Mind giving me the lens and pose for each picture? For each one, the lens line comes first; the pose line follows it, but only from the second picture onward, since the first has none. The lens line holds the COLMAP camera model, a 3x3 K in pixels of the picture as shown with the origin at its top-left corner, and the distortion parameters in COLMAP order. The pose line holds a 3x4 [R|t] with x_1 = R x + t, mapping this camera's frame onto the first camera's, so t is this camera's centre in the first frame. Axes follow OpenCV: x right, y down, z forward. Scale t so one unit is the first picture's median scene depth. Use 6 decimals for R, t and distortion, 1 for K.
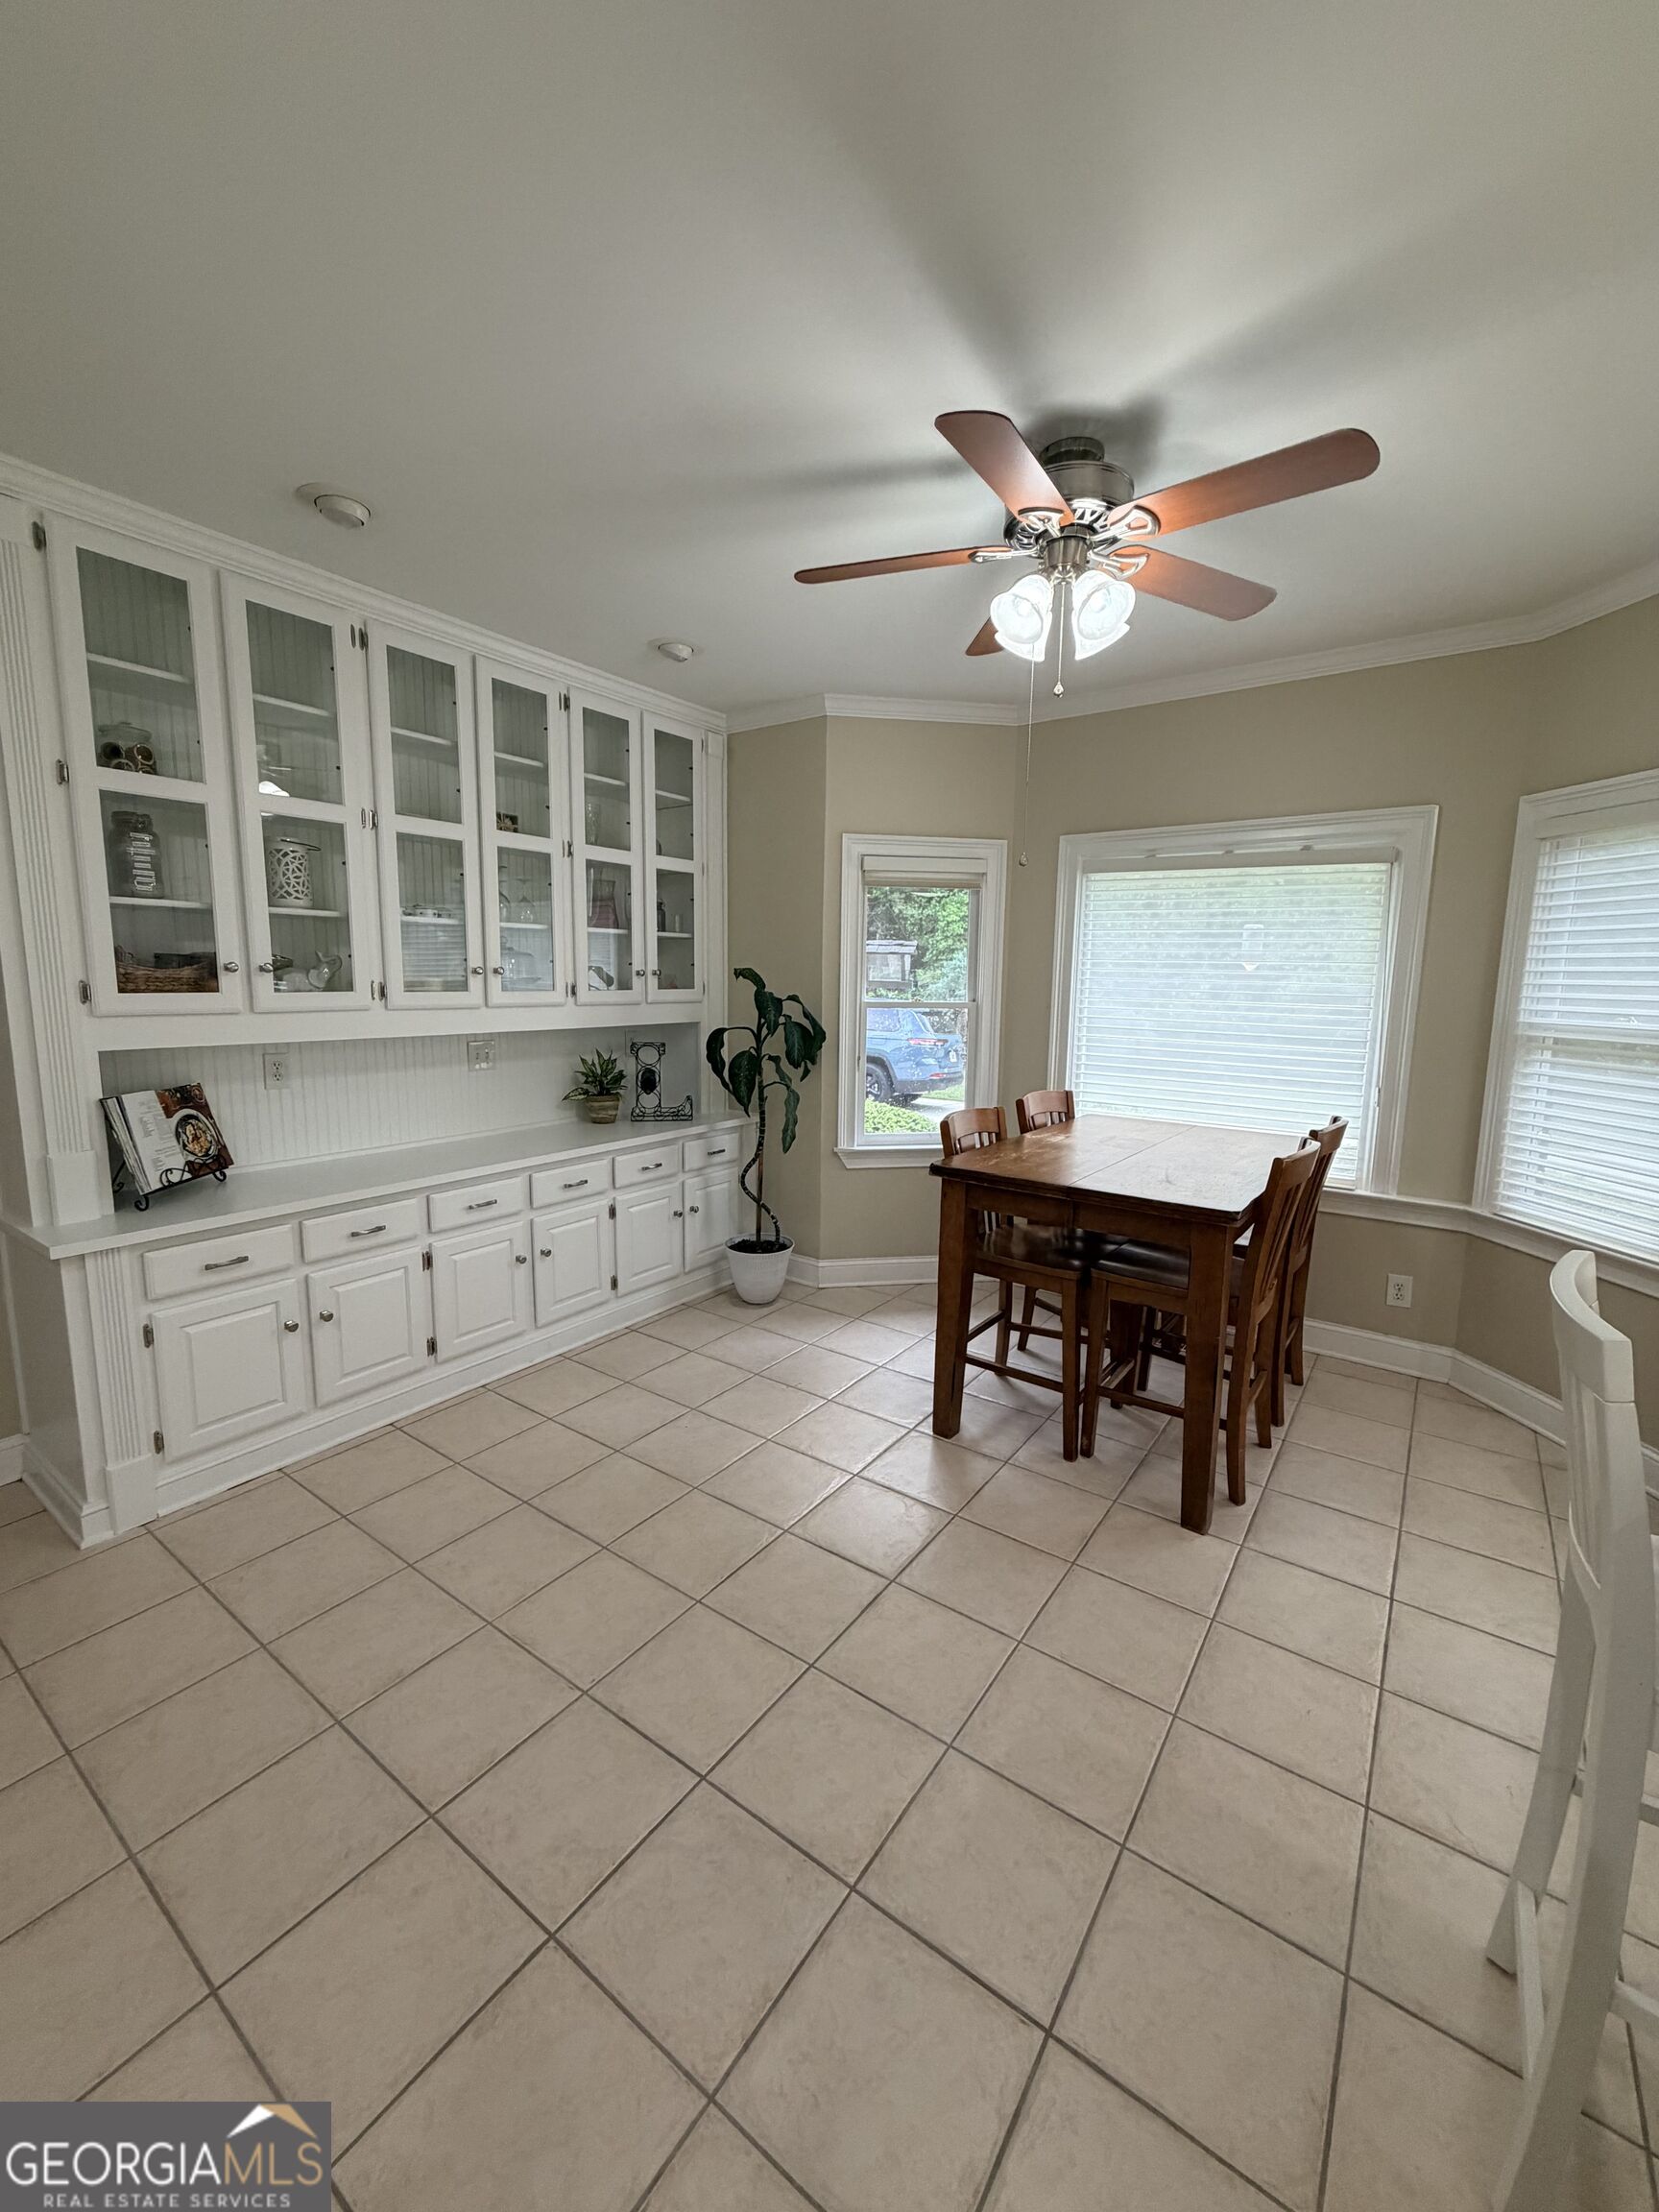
lens RADIAL K [[877.8, 0, 832.7], [0, 877.8, 1107.5], [0, 0, 1]] dist [-0.001034, 0.000525]
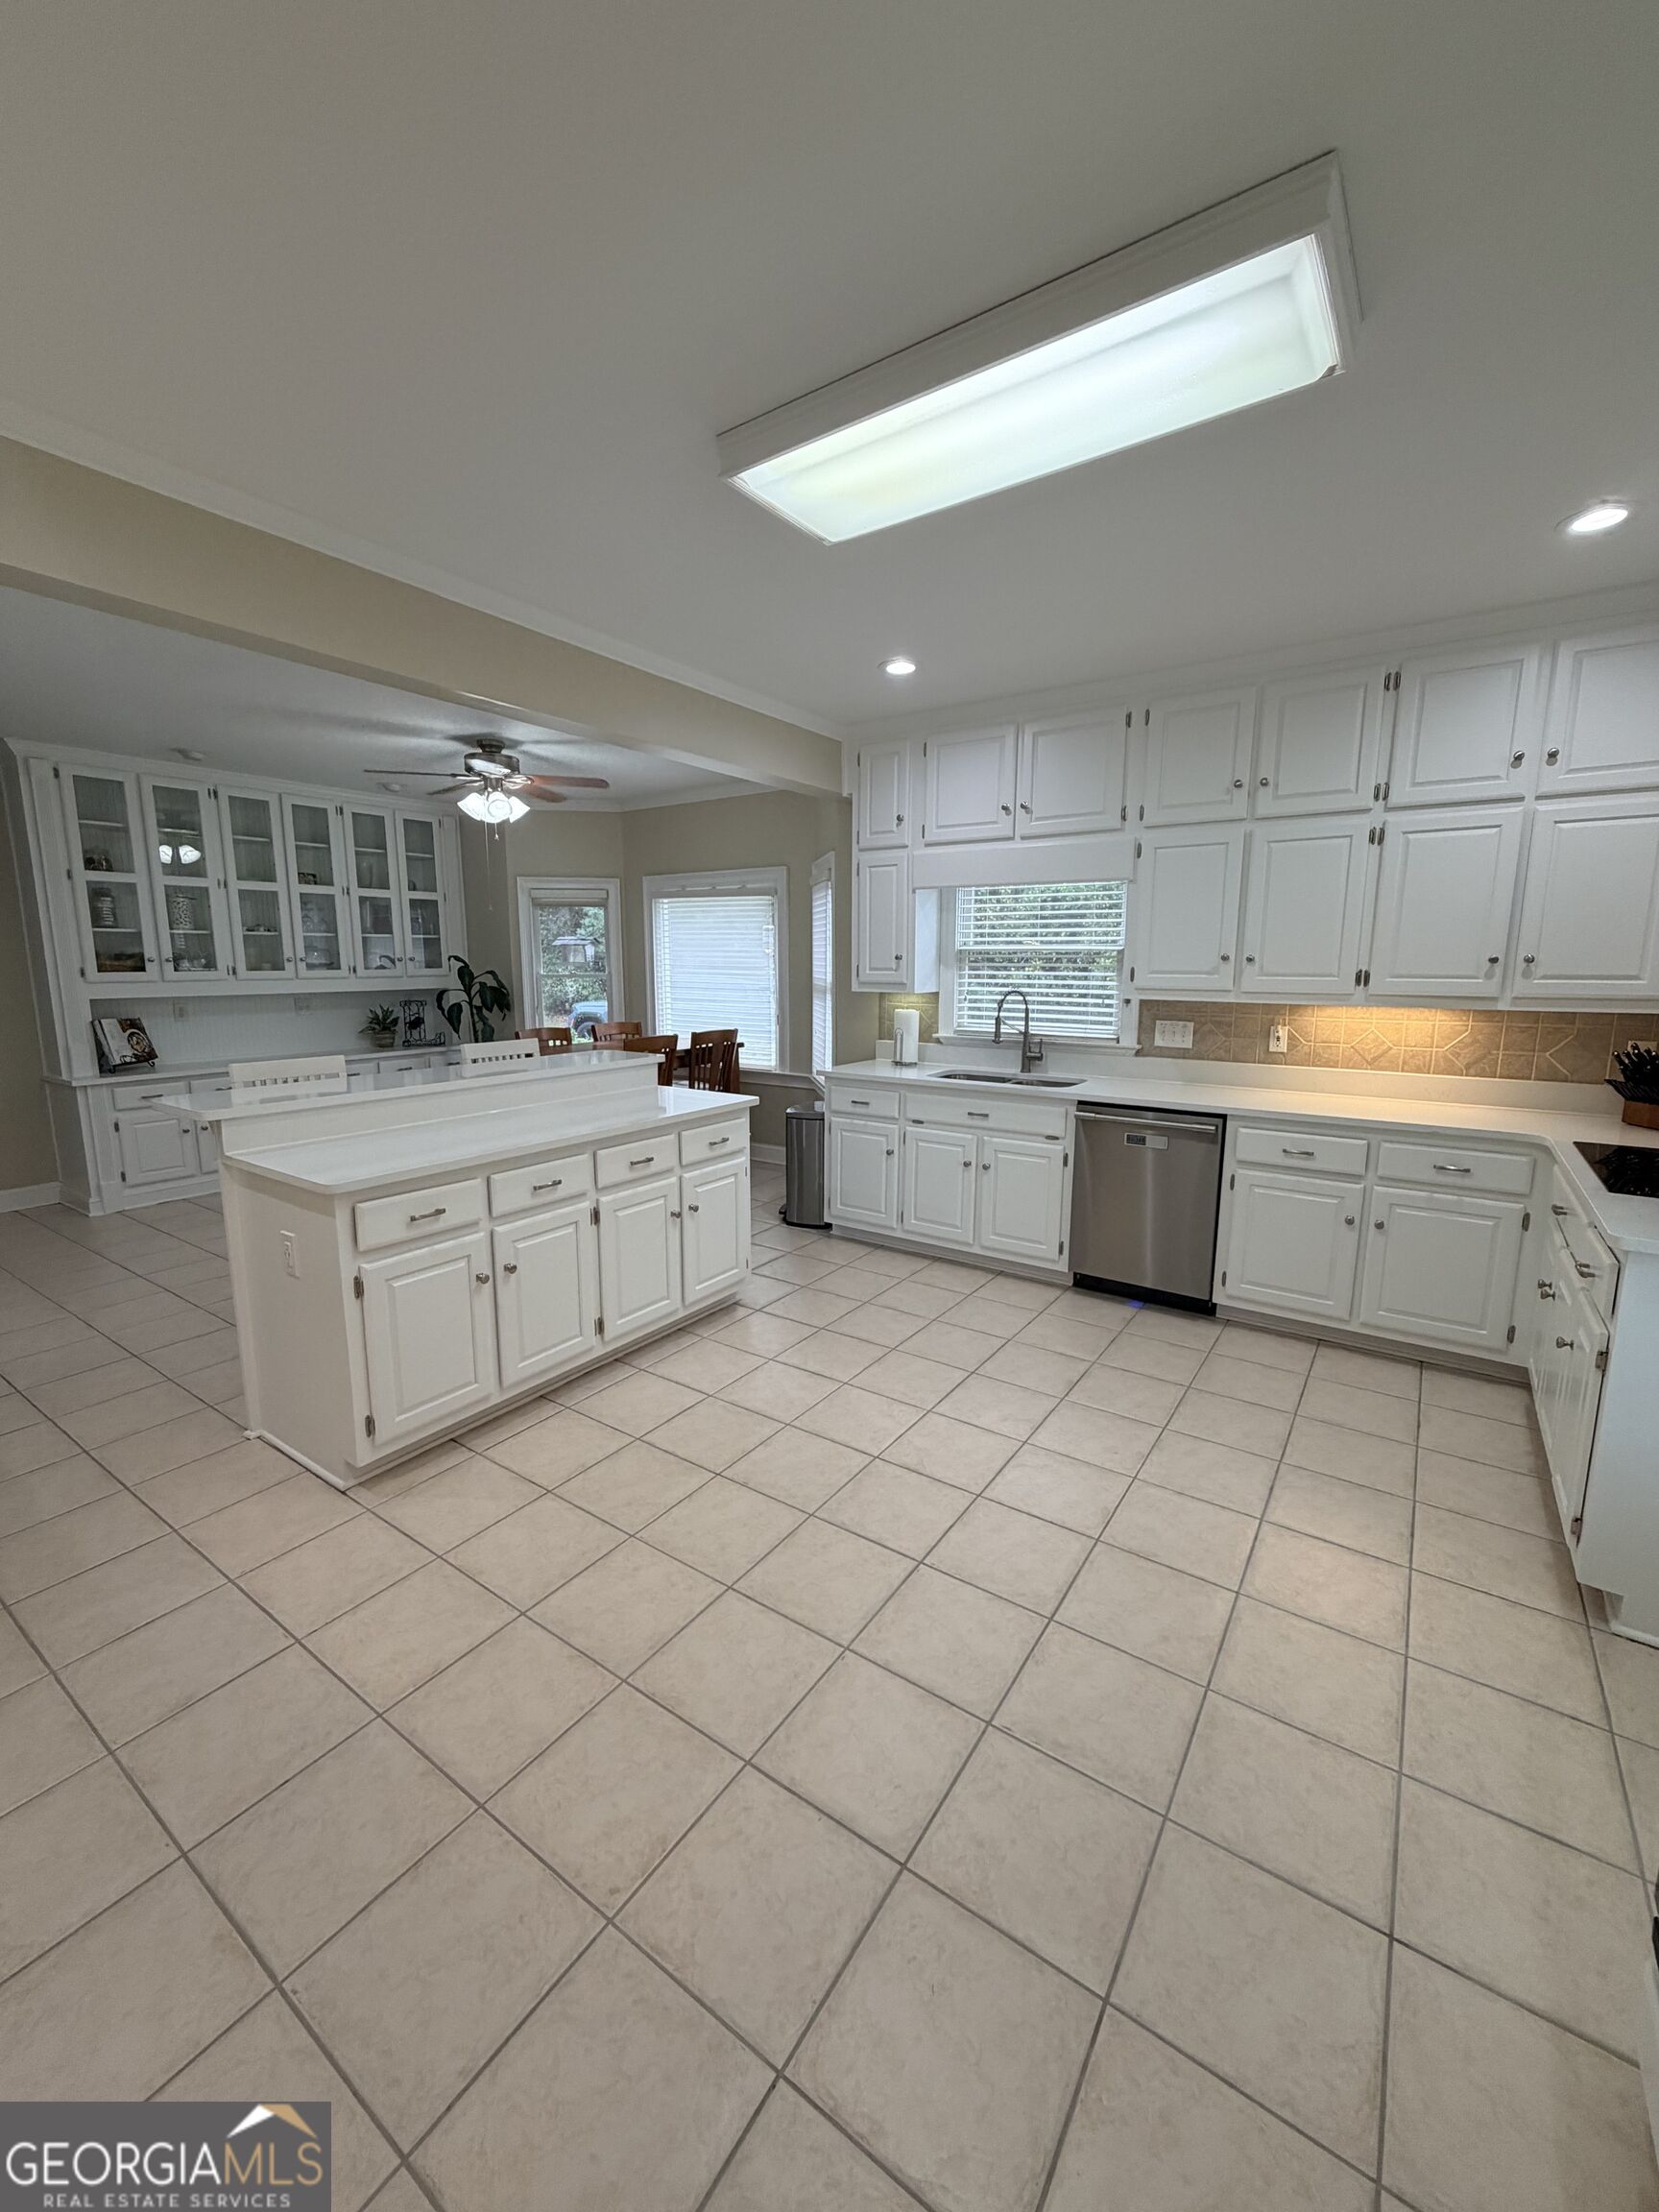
lens RADIAL K [[877.8, 0, 829.0], [0, 877.8, 1100.1], [0, 0, 1]] dist [-0.001034, 0.000525]
pose [[0.999347, -0.019755, 0.030252, 0.722088], [0.019359, 0.999723, 0.013352, 0.149678], [-0.030507, -0.012757, 0.999453, -0.962846]]
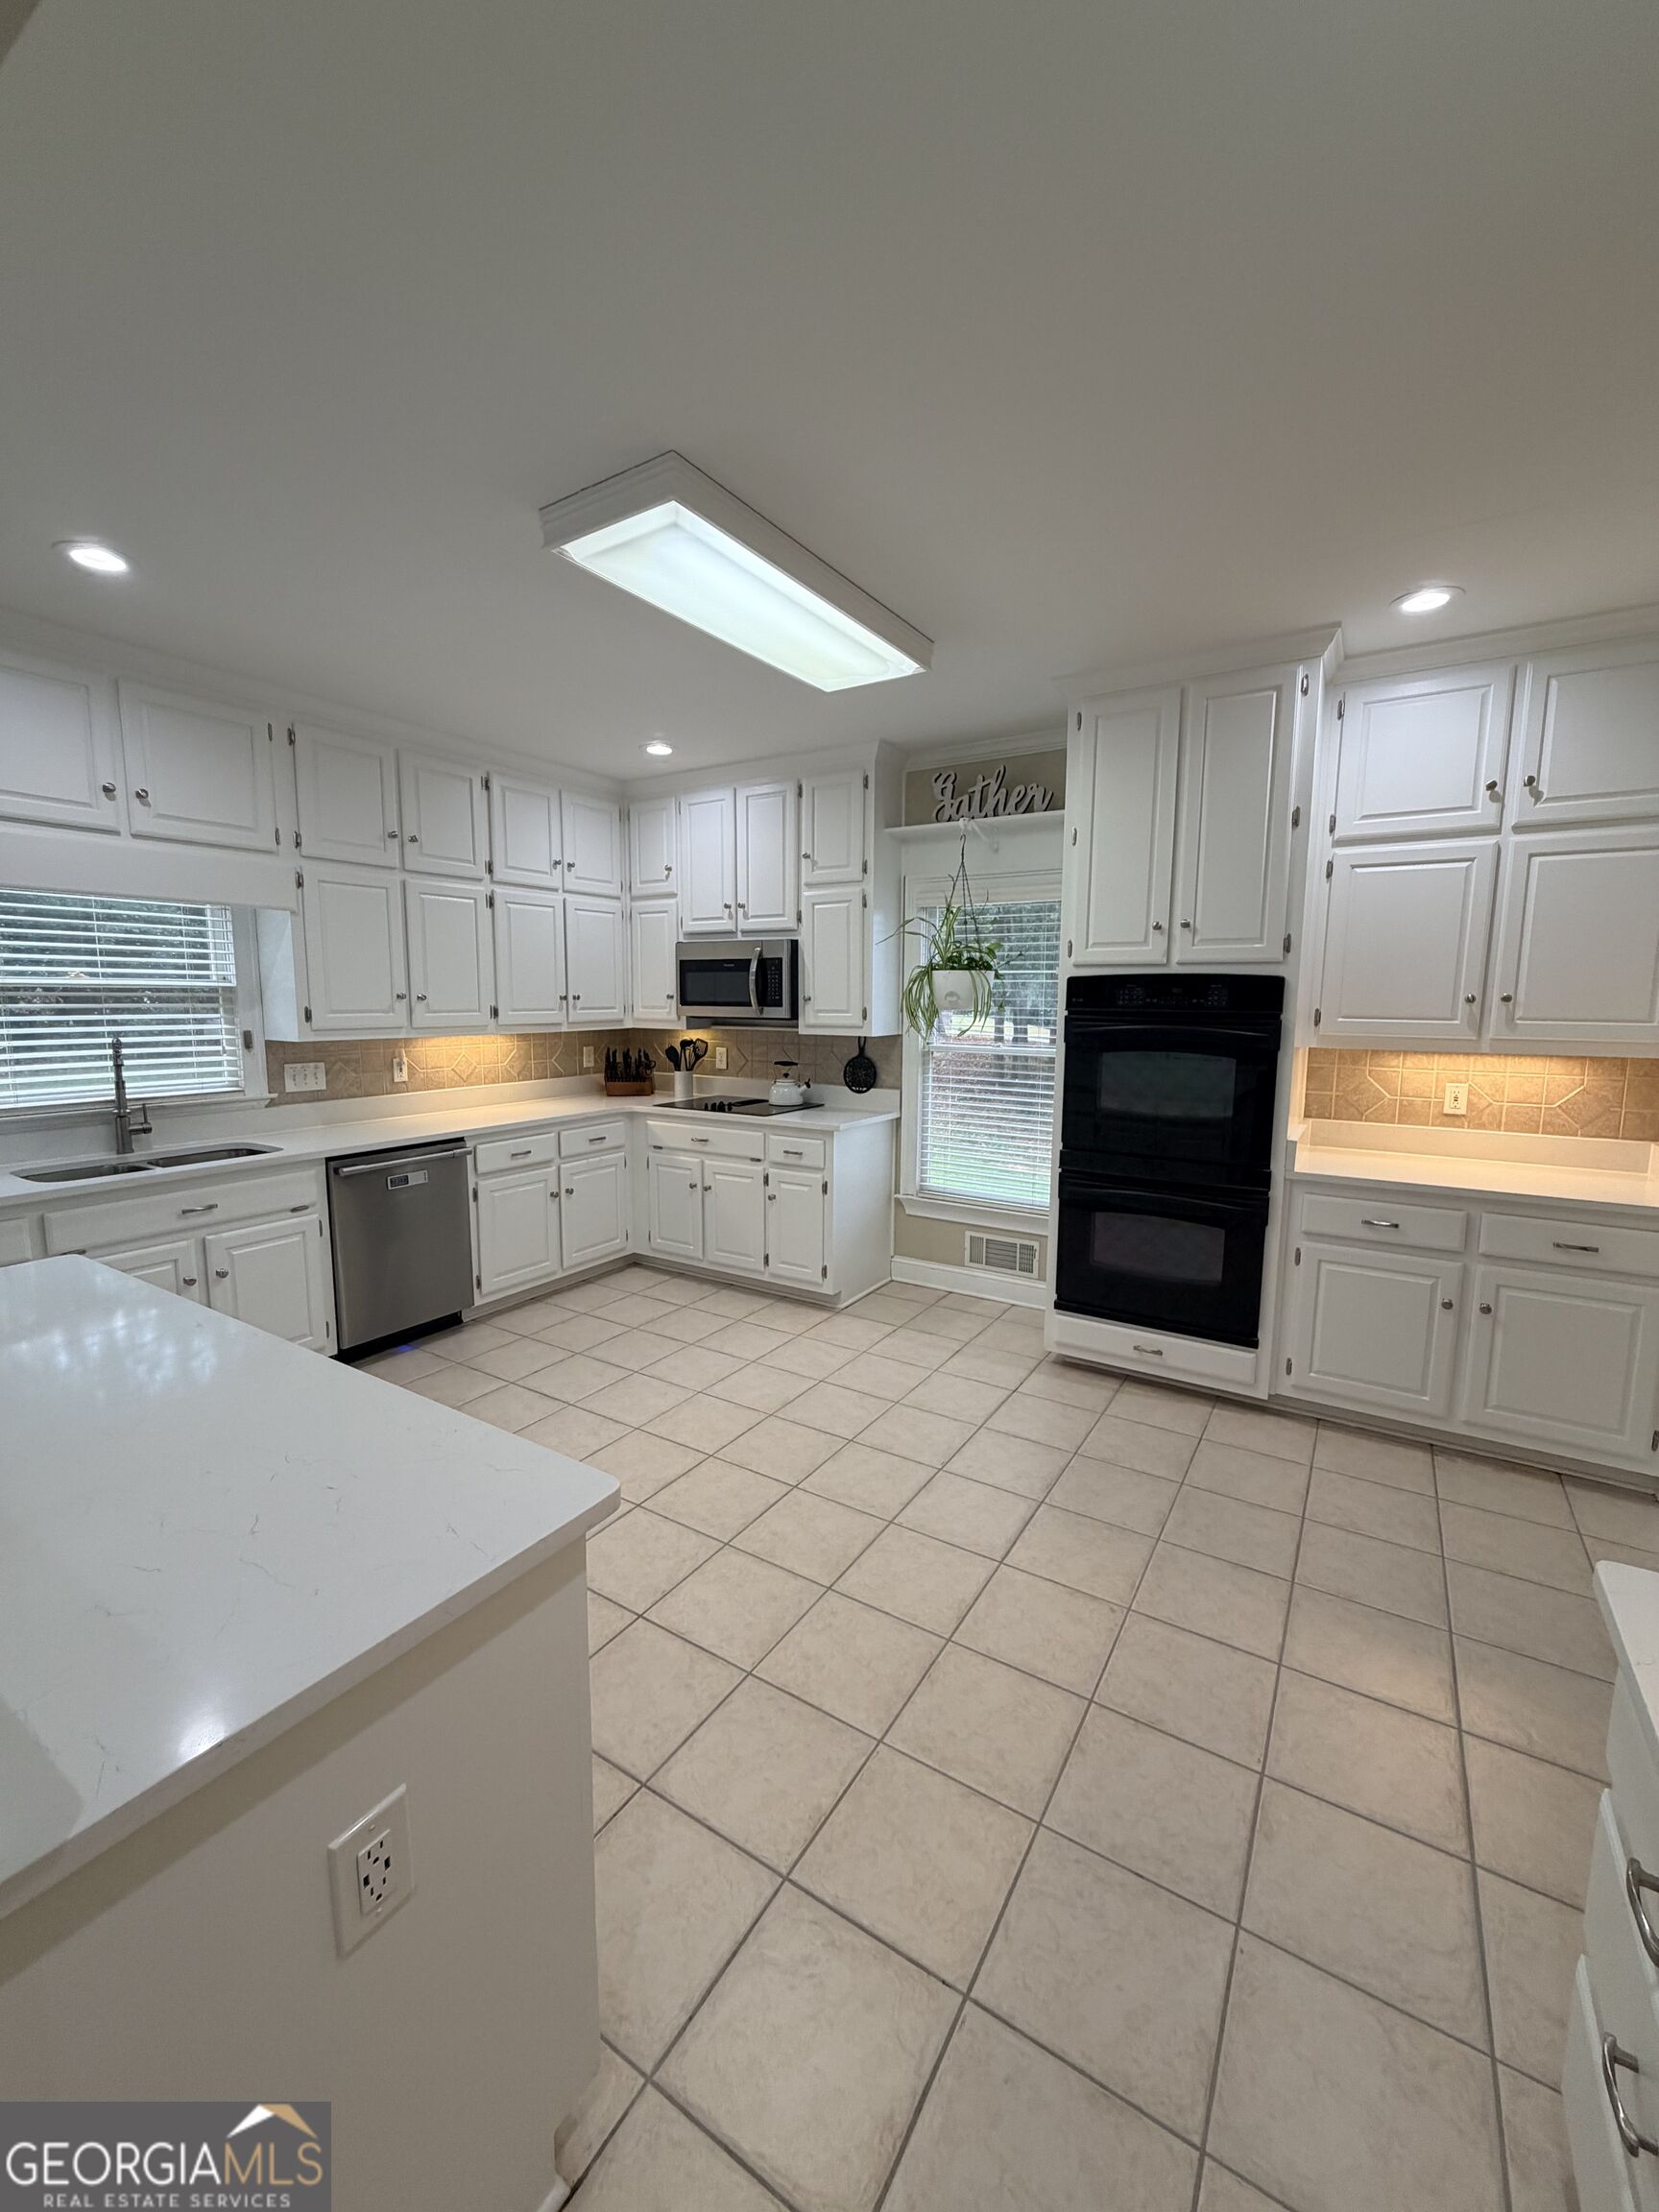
lens RADIAL K [[877.8, 0, 827.4], [0, 877.8, 1101.2], [0, 0, 1]] dist [-0.001034, 0.000525]
pose [[-0.071013, -0.137585, 0.987941, -0.012726], [0.141077, 0.979100, 0.146495, 0.031261], [-0.987448, 0.149779, -0.050118, -0.301906]]
